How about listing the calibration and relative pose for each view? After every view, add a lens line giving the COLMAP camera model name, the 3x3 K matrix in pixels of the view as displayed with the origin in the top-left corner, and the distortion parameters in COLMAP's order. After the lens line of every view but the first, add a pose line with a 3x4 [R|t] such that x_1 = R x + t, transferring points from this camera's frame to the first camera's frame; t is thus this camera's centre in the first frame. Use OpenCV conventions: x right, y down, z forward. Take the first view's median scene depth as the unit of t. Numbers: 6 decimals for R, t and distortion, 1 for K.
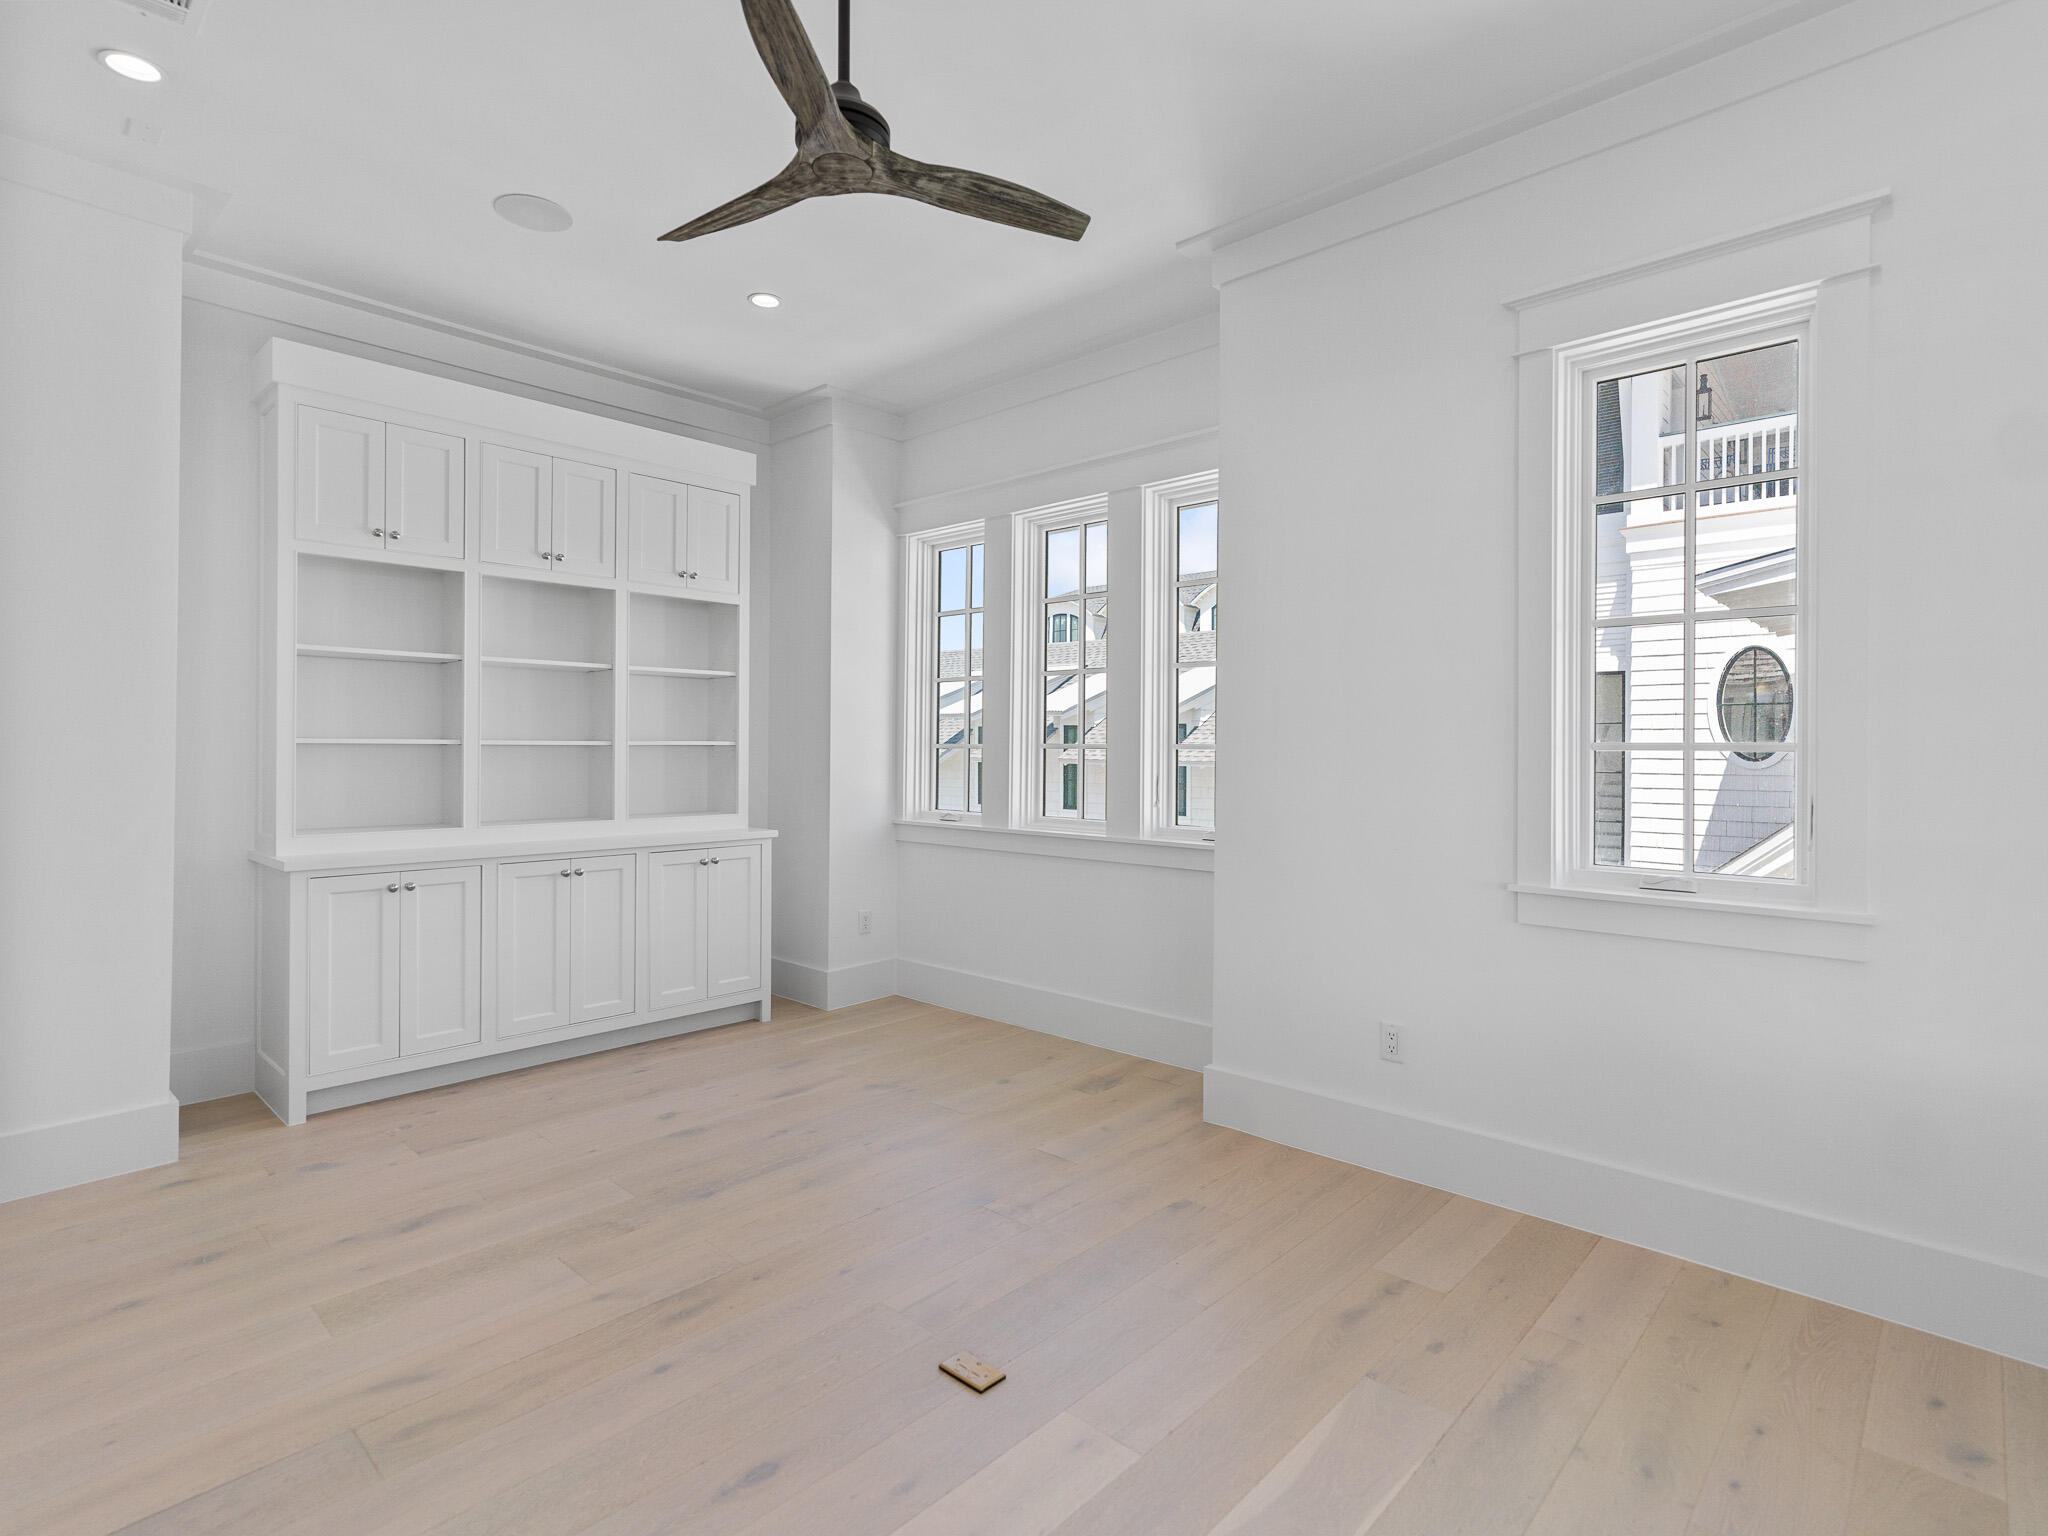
lens RADIAL K [[1025.0, 0, 1029.7], [0, 1025.0, 742.0], [0, 0, 1]] dist [0.004835, 0.000595]
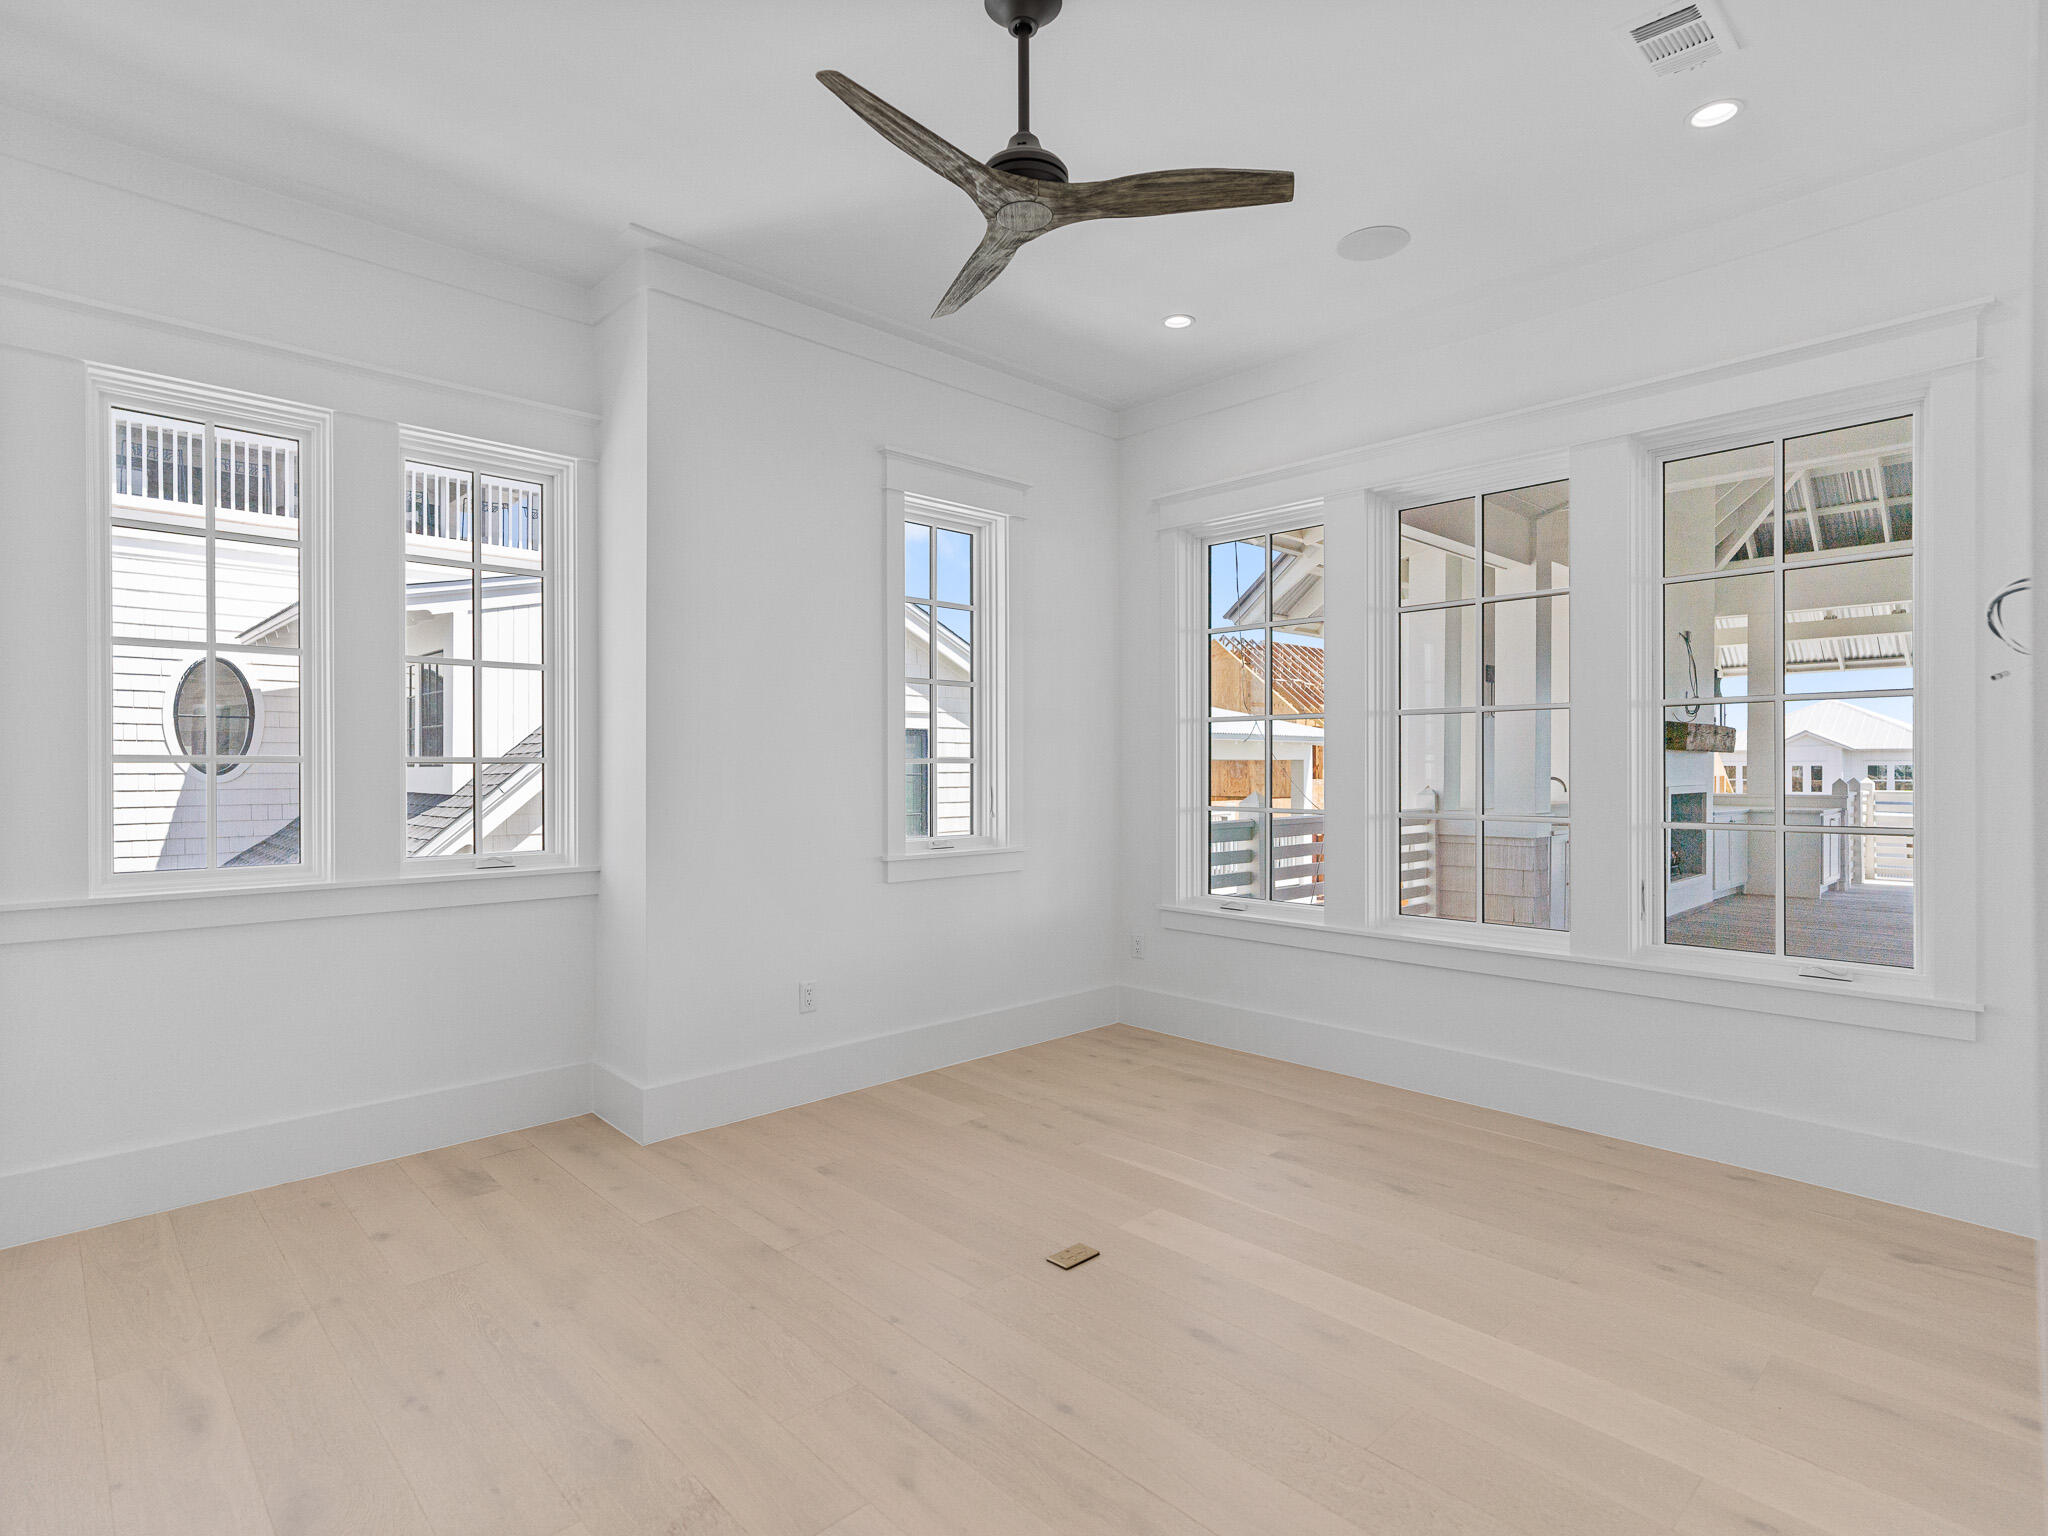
lens RADIAL K [[1033.6, 0, 1024.0], [0, 1033.6, 768.0], [0, 0, 1]] dist [-0.000842, 0.000120]
pose [[0.071625, -0.006588, 0.997410, -0.575565], [-0.006261, 0.999956, 0.007055, 0.002249], [-0.997412, -0.006750, 0.071581, 0.424499]]
